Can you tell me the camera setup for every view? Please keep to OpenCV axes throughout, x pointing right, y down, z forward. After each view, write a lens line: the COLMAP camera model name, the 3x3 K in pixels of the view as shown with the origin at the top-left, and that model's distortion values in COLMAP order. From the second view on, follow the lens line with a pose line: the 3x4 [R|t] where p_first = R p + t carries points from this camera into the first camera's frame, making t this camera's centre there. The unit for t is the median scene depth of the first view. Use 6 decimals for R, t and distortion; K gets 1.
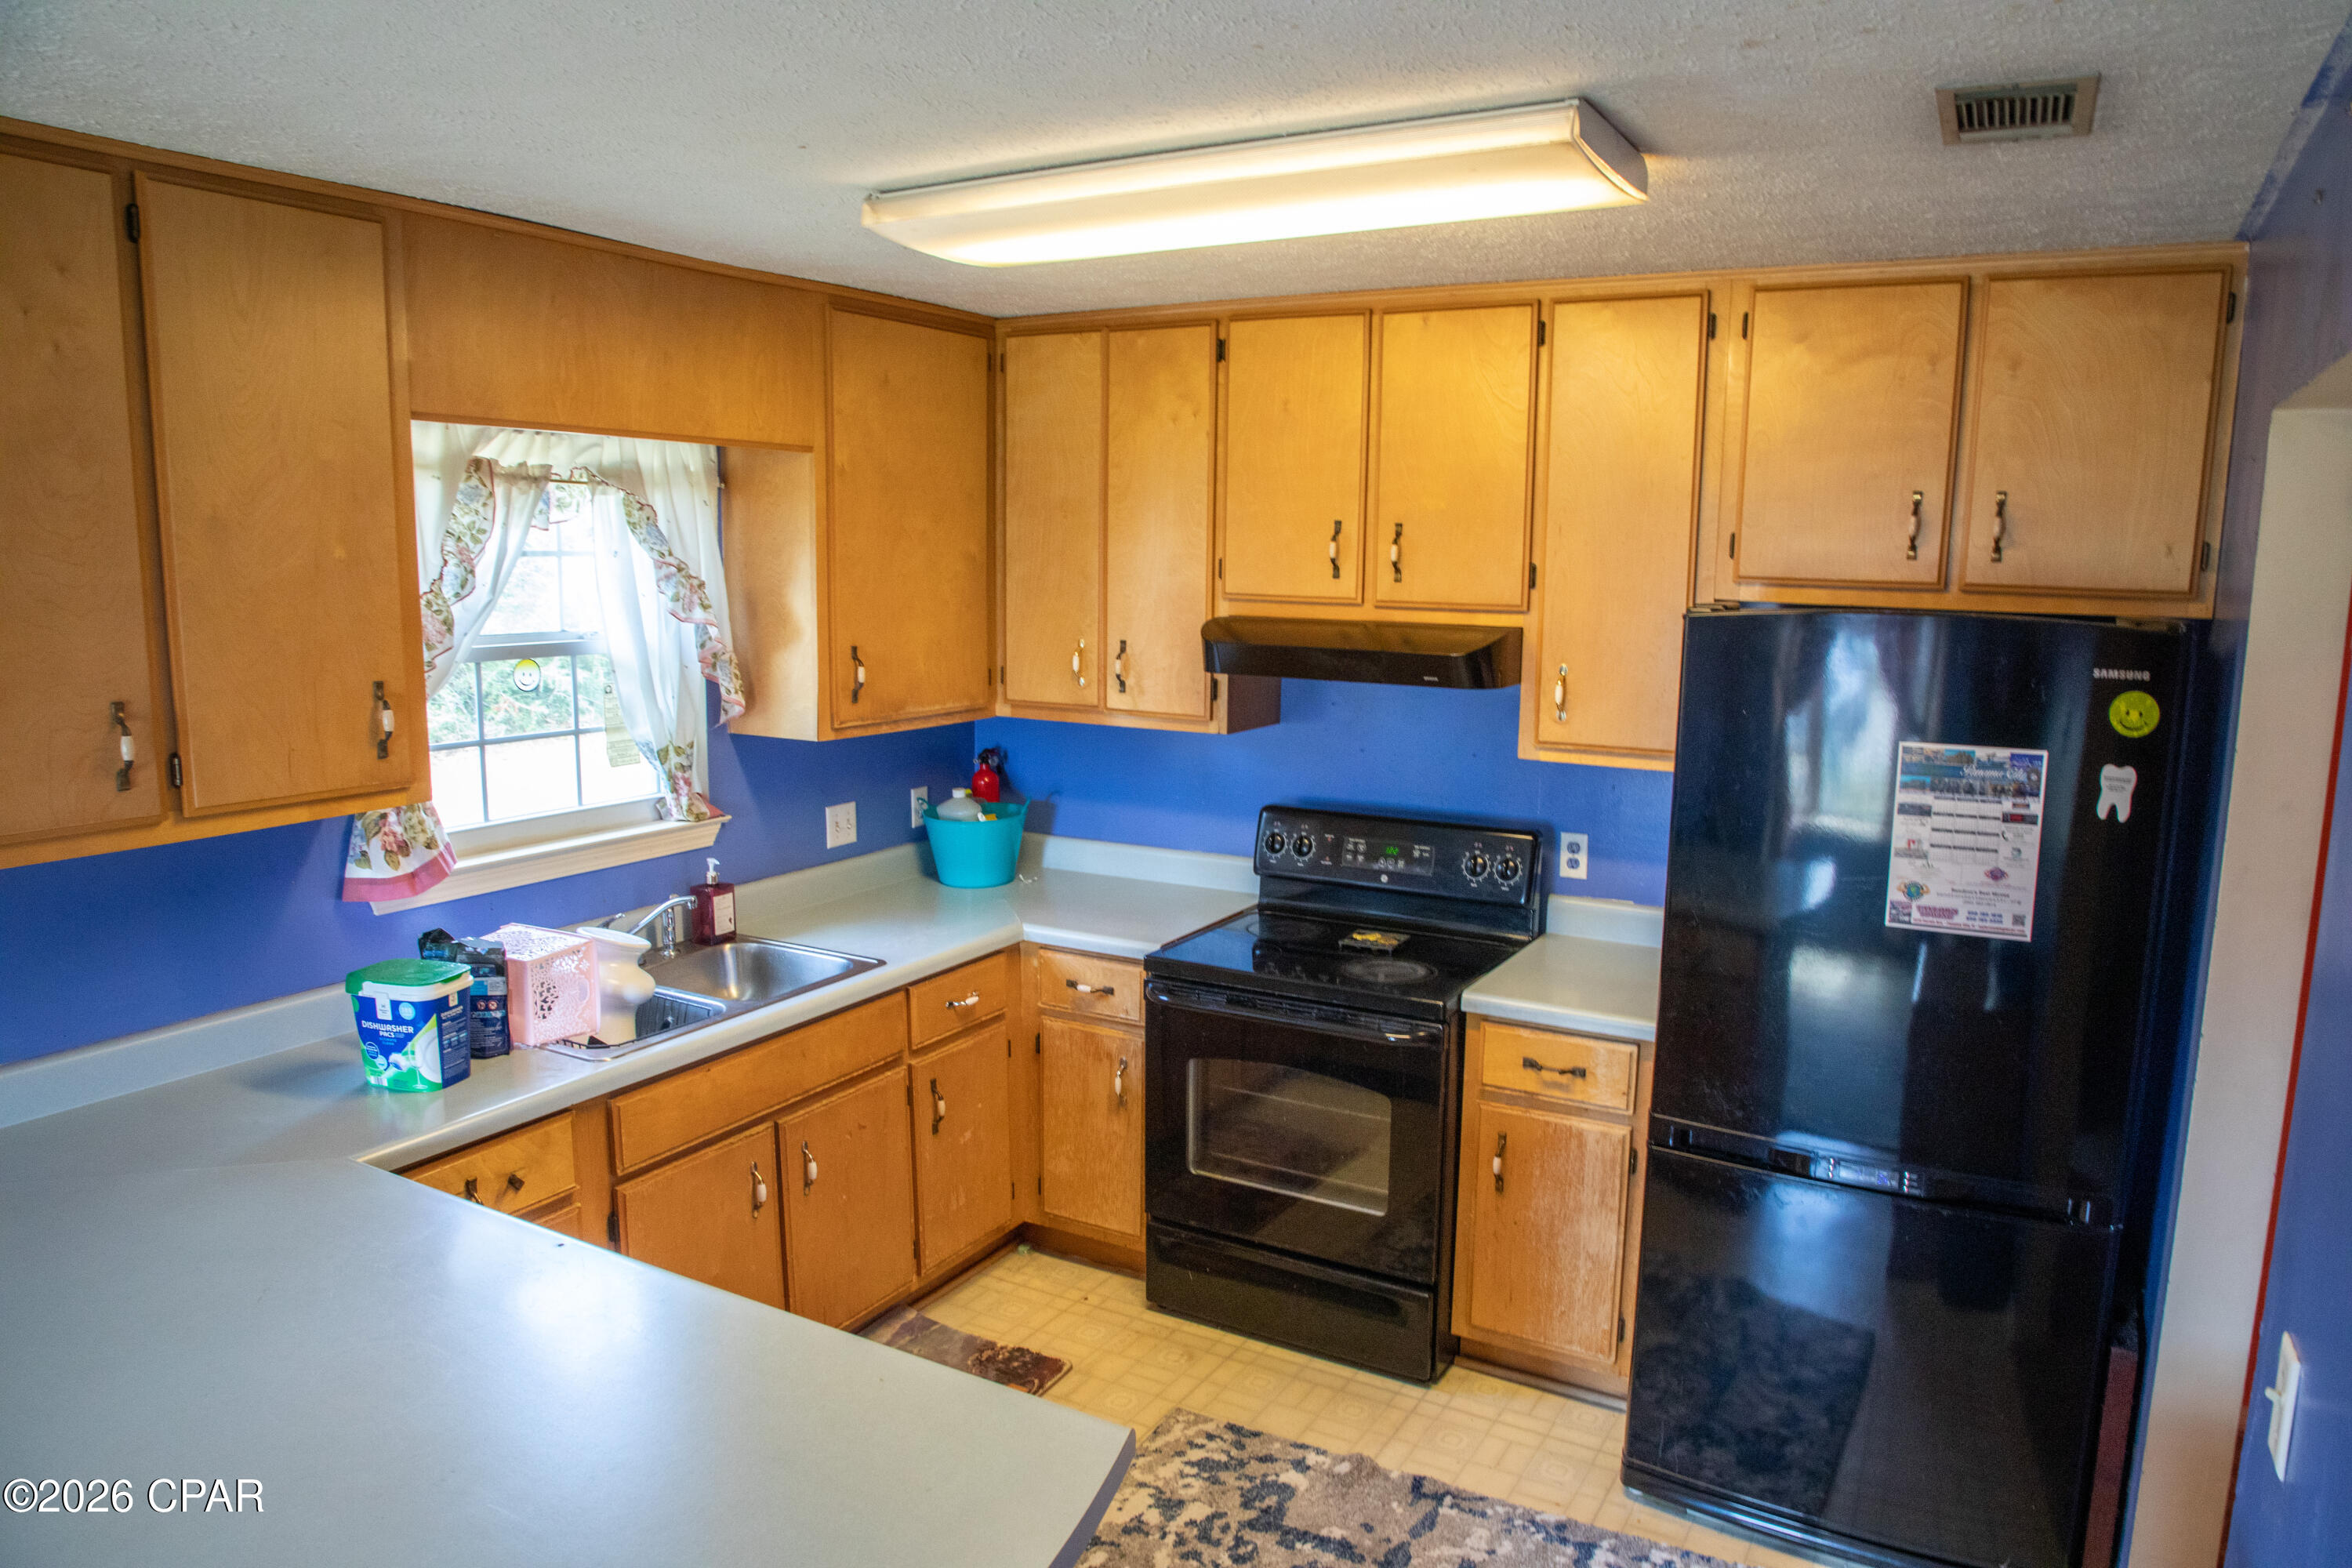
lens RADIAL K [[1604.4, 0, 1170.6], [0, 1604.4, 788.7], [0, 0, 1]] dist [-0.079680, 0.030363]
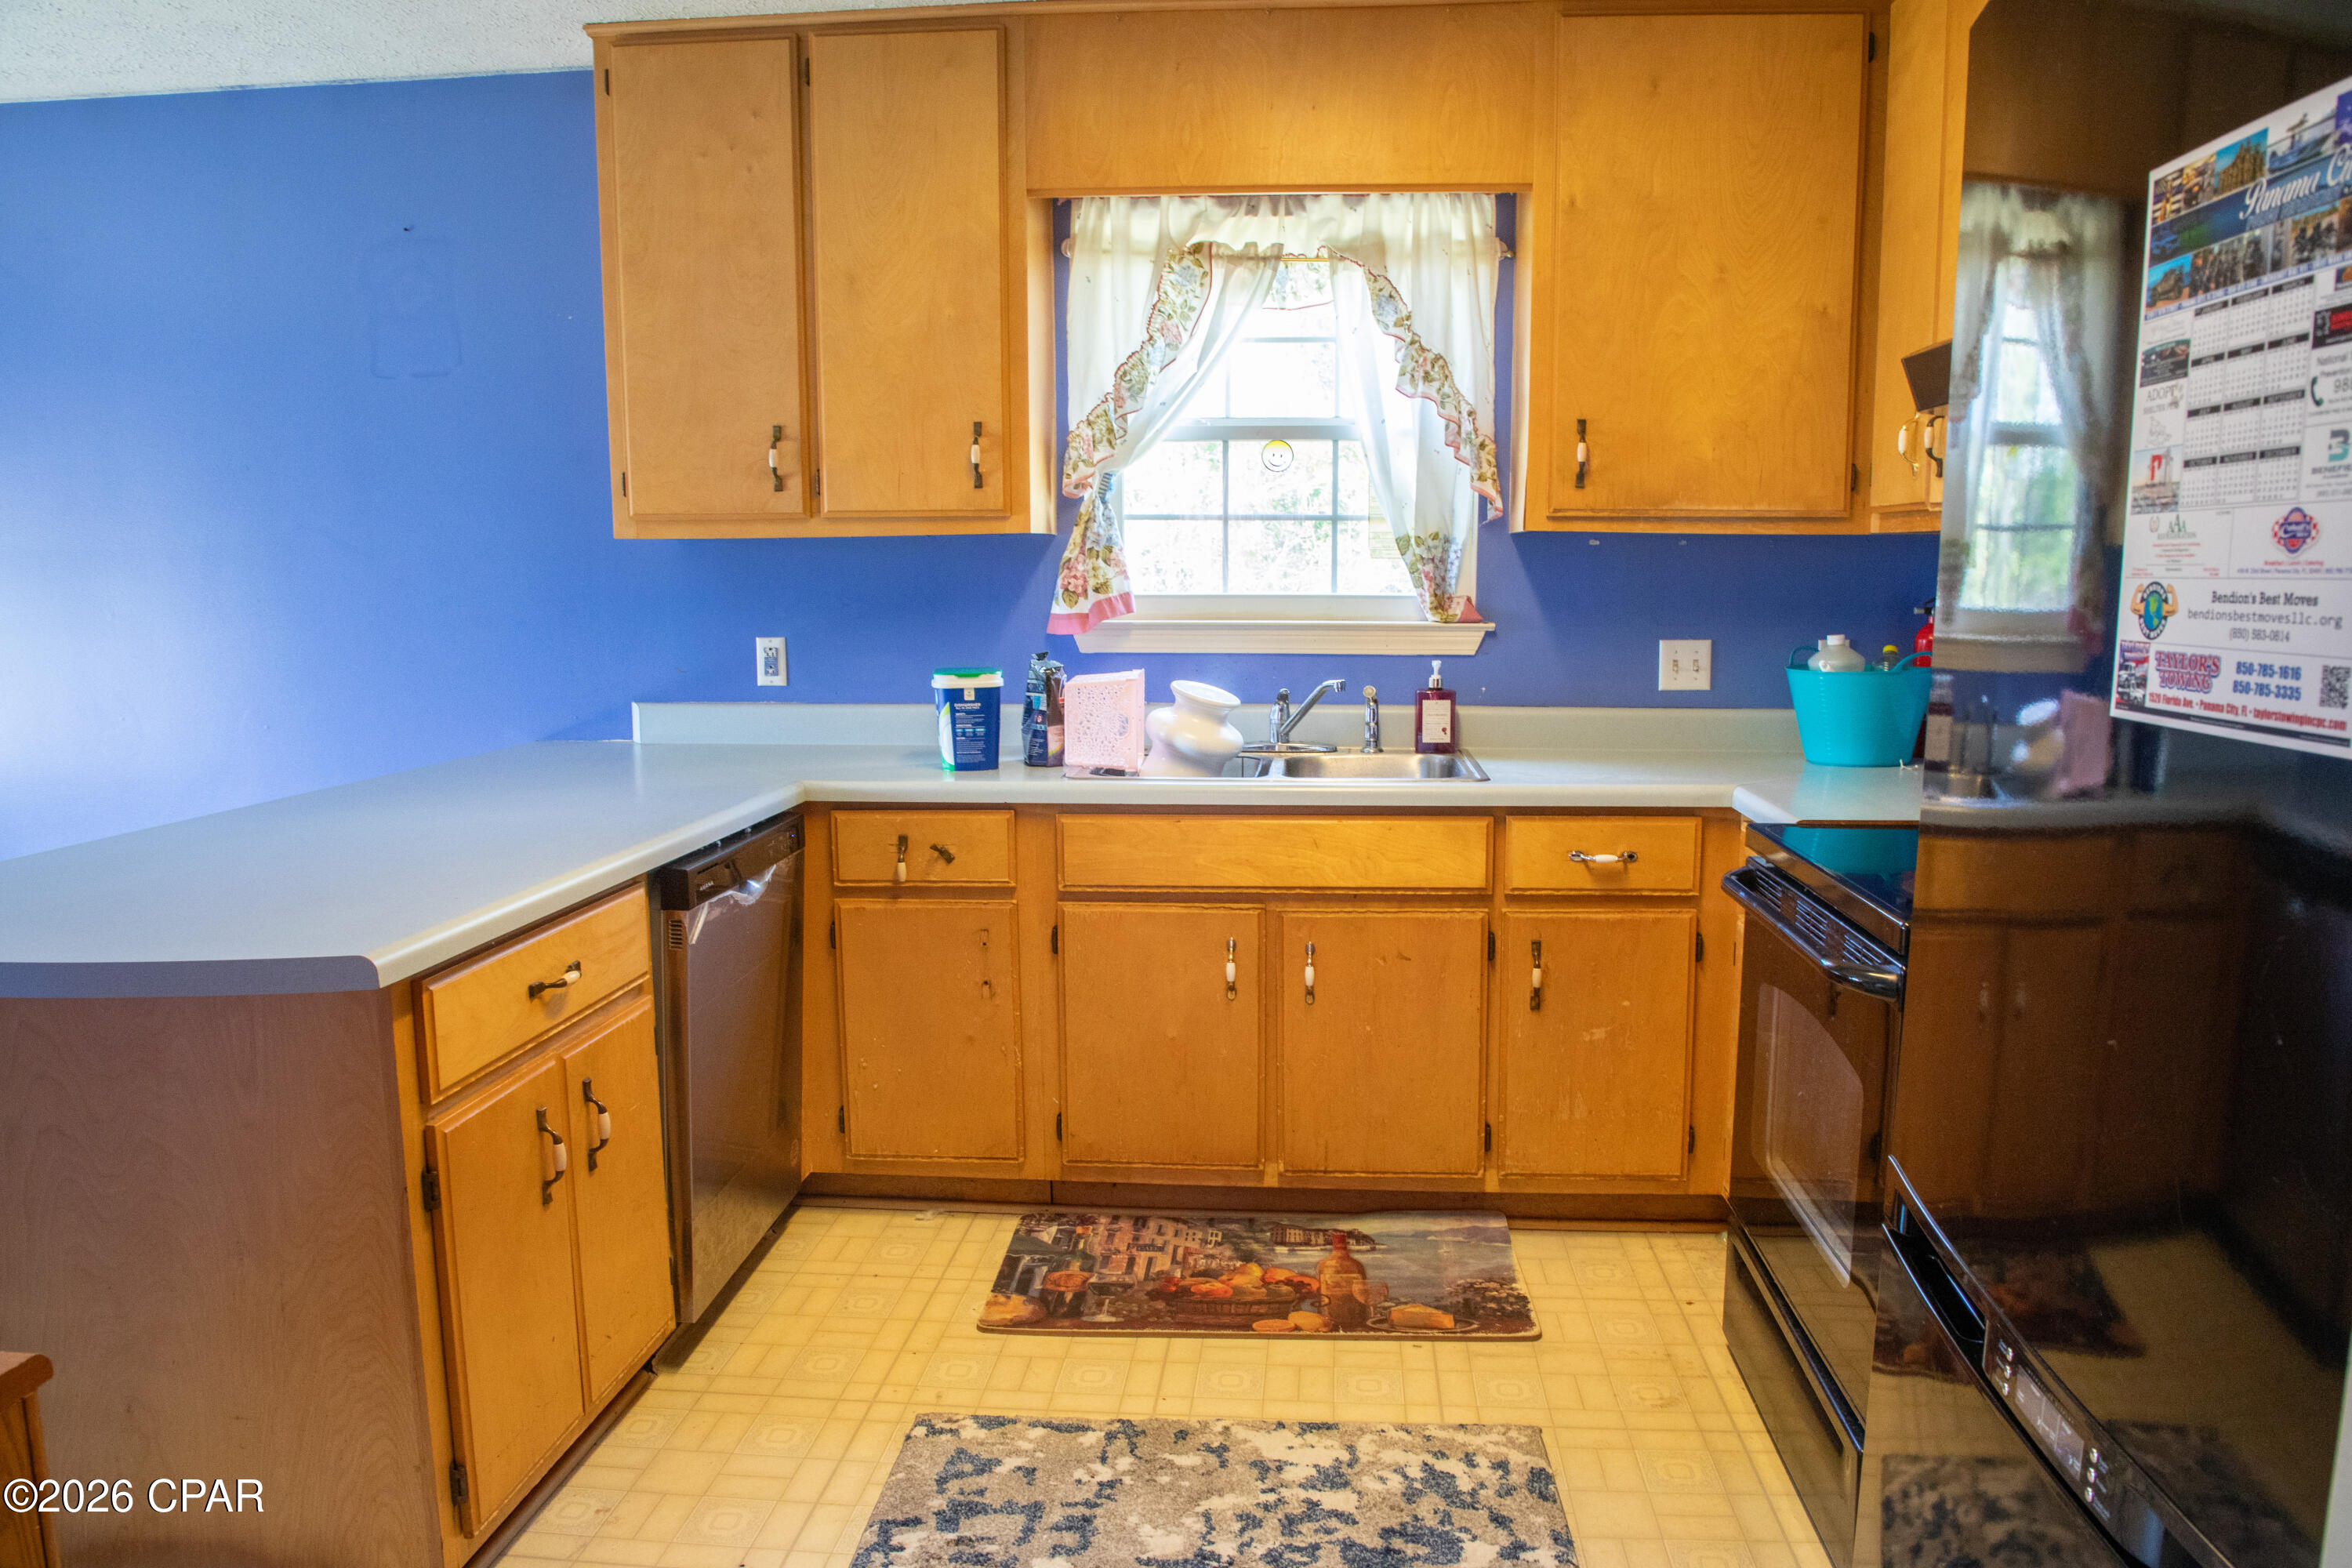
lens RADIAL K [[1604.4, 0, 1175.9], [0, 1604.4, 792.1], [0, 0, 1]] dist [-0.079680, 0.030363]
pose [[0.407853, 0.116968, -0.905524, 0.562509], [-0.138054, 0.988258, 0.065475, 0.089709], [0.902550, 0.098307, 0.419212, 0.550032]]
